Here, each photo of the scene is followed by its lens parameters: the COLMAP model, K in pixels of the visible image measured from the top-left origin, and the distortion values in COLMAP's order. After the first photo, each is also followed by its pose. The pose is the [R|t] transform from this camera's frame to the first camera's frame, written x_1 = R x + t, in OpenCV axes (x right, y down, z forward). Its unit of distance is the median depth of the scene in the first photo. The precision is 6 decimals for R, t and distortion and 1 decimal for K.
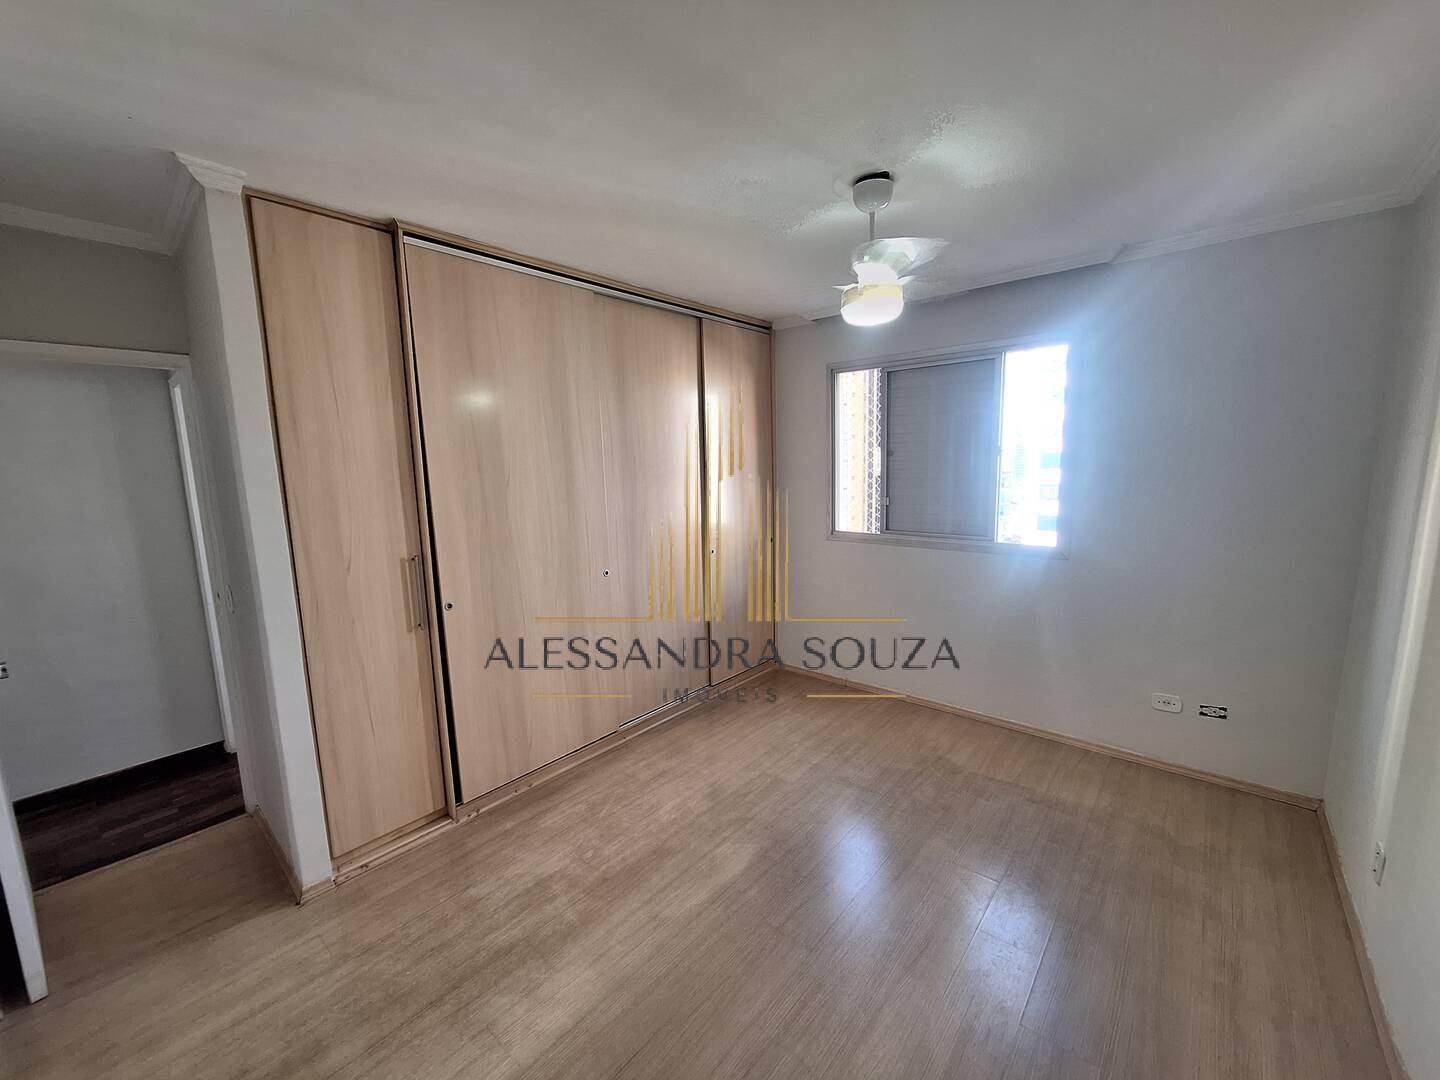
lens RADIAL K [[568.0, 0, 723.6], [0, 568.0, 542.3], [0, 0, 1]] dist [-0.000844, 0.000047]
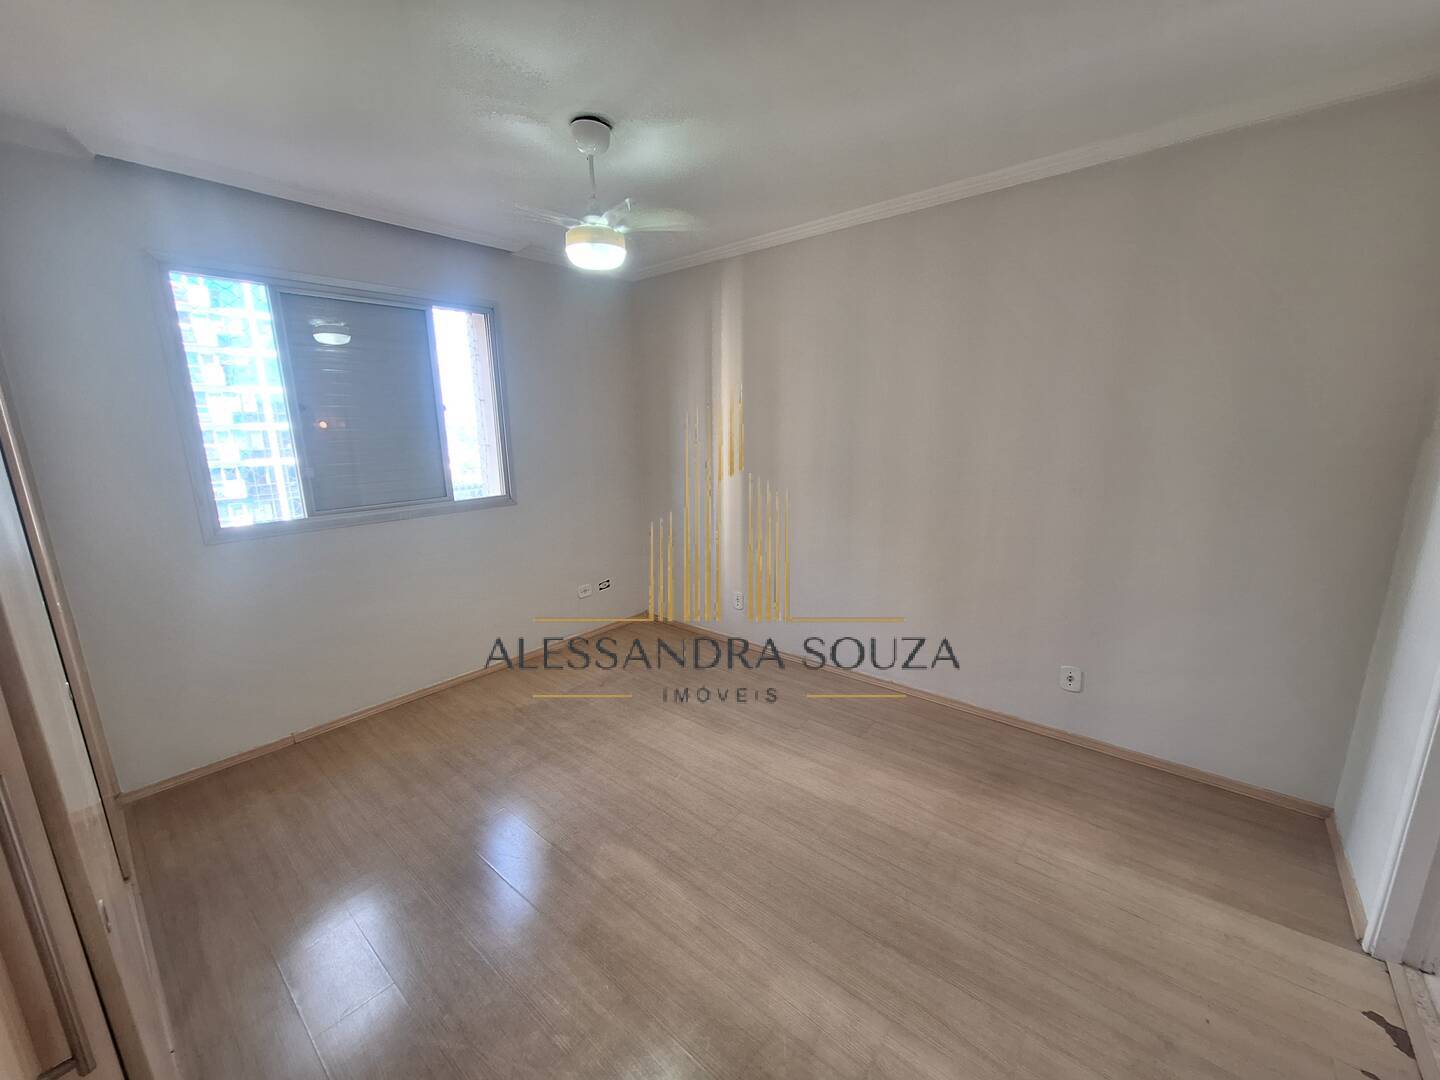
lens RADIAL K [[568.0, 0, 723.6], [0, 568.0, 542.3], [0, 0, 1]] dist [-0.000844, 0.000047]
pose [[-0.017077, -0.182540, 0.983050, -0.824082], [0.154229, 0.970945, 0.182972, -0.062927], [-0.987888, 0.154739, 0.011572, 0.819125]]
